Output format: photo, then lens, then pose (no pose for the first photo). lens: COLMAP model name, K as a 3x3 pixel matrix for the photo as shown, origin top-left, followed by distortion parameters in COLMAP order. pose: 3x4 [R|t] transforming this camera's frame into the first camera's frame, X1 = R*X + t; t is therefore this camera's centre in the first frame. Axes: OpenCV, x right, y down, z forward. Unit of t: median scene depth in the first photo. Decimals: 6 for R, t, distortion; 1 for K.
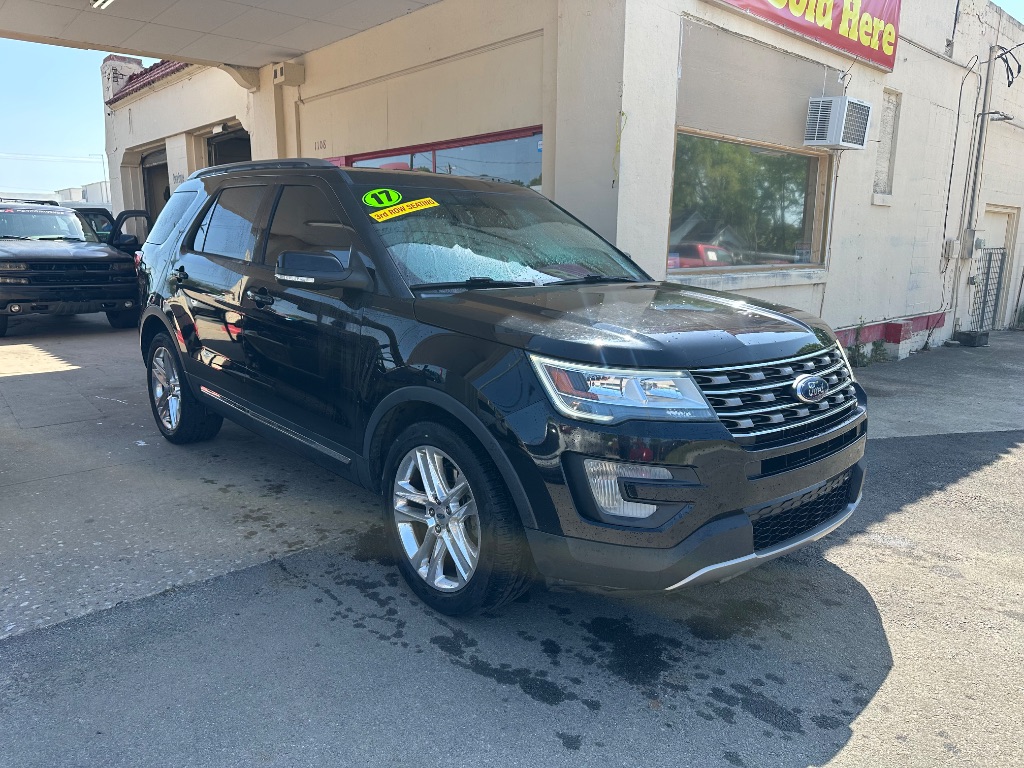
lens RADIAL K [[713.1, 0, 512.0], [0, 713.1, 384.0], [0, 0, 1]] dist [0.042145, -0.059052]
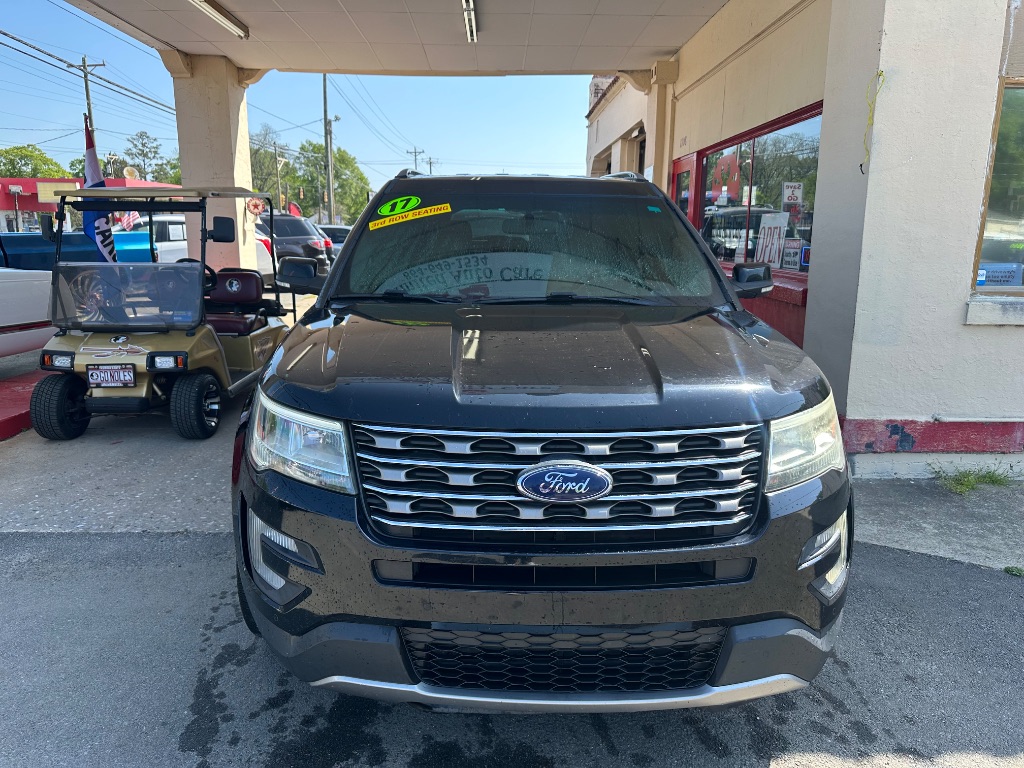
lens RADIAL K [[713.1, 0, 512.0], [0, 713.1, 384.0], [0, 0, 1]] dist [0.042145, -0.059052]
pose [[0.761569, 0.132231, -0.634451, 0.781738], [-0.128710, 0.990323, 0.051902, -0.111838], [0.635174, 0.042133, 0.771219, 0.451359]]
